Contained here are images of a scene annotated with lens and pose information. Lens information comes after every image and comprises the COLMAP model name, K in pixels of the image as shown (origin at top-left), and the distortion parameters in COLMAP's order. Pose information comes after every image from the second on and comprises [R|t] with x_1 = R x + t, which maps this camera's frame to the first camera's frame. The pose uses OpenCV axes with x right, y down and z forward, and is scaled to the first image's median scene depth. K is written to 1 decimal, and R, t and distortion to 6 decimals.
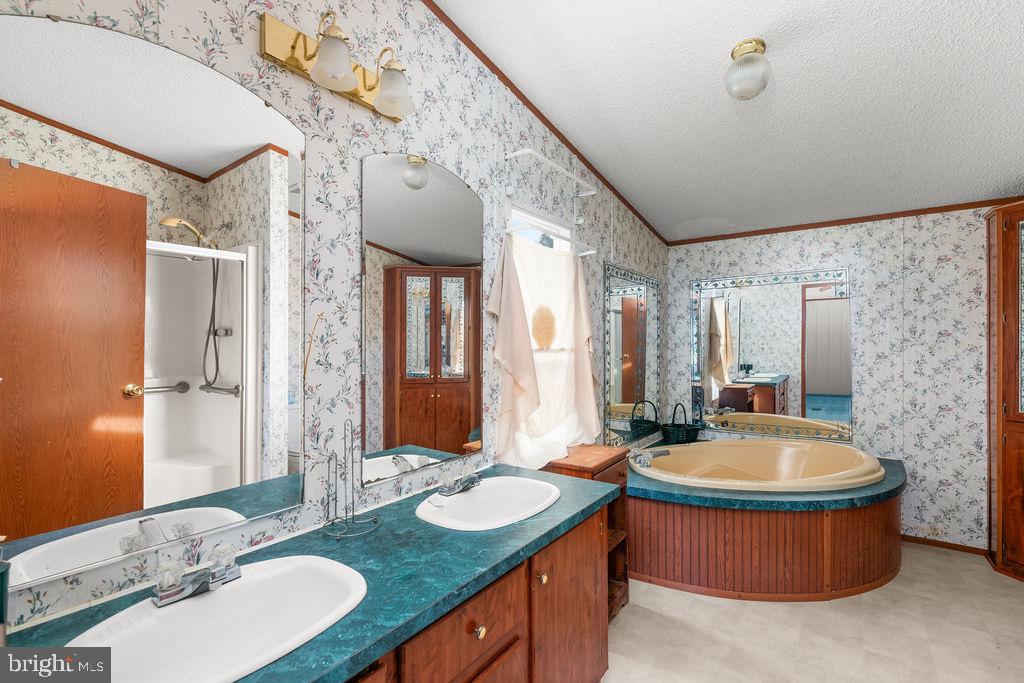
lens RADIAL K [[466.9, 0, 488.6], [0, 466.9, 341.0], [0, 0, 1]] dist [-0.011093, 0.003047]
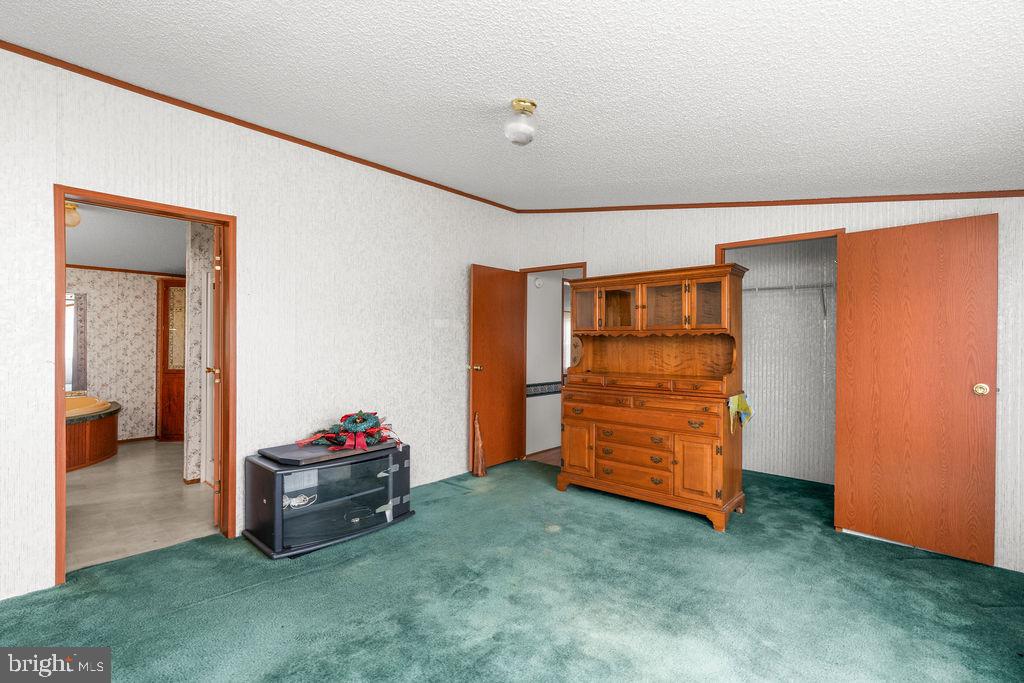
lens RADIAL K [[466.9, 0, 521.6], [0, 466.9, 343.6], [0, 0, 1]] dist [-0.011093, 0.003047]
pose [[0.069611, 0.000365, 0.997574, -0.952896], [-0.015420, 0.999881, 0.000710, -0.002967], [-0.997455, -0.015432, 0.069608, -0.841485]]
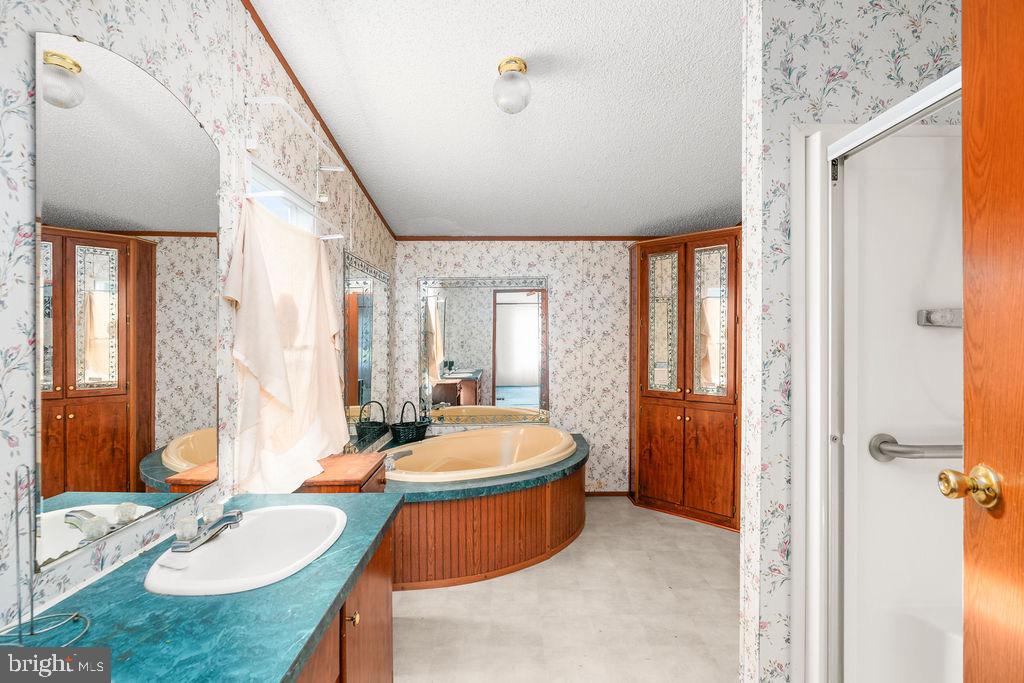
lens RADIAL K [[495.9, 0, 511.8], [0, 495.9, 343.0], [0, 0, 1]] dist [-0.010727, 0.003647]
pose [[0.789220, -0.001048, 0.614109, -0.094782], [-0.004084, 0.999967, 0.006956, 0.002803], [-0.614097, -0.007998, 0.789190, 0.058585]]
